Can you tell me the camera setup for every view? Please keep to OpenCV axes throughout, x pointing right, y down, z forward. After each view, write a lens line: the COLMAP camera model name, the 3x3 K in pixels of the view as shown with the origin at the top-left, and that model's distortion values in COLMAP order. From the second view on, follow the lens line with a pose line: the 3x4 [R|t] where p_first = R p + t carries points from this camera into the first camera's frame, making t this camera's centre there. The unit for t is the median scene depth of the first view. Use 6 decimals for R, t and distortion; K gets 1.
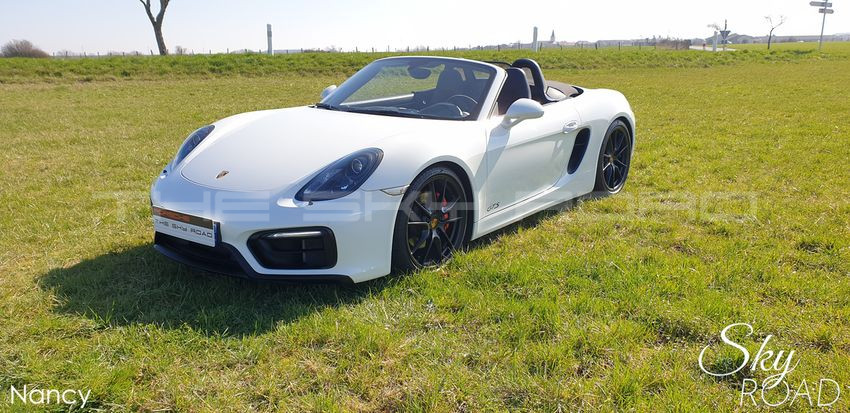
lens RADIAL K [[661.6, 0, 425.0], [0, 661.6, 206.5], [0, 0, 1]] dist [-0.003169, 0.013034]
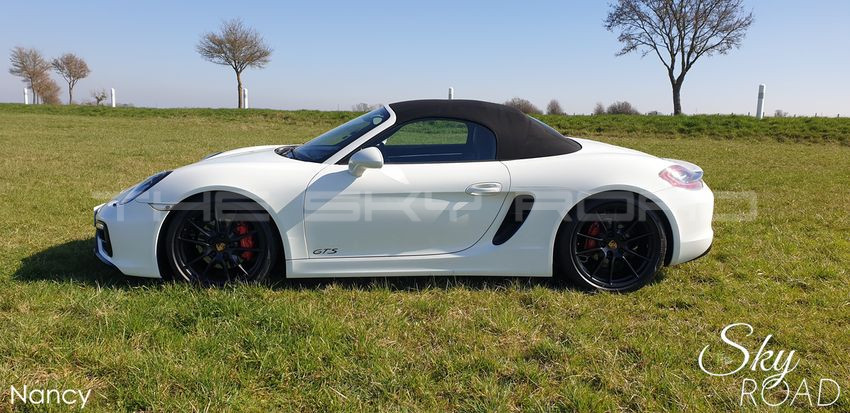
lens RADIAL K [[657.4, 0, 425.0], [0, 657.4, 206.5], [0, 0, 1]] dist [-0.007352, 0.009545]
pose [[0.652048, 0.129298, -0.747071, 0.176751], [-0.196531, 0.980496, -0.001836, -0.018026], [0.732262, 0.148020, 0.664742, 0.085658]]
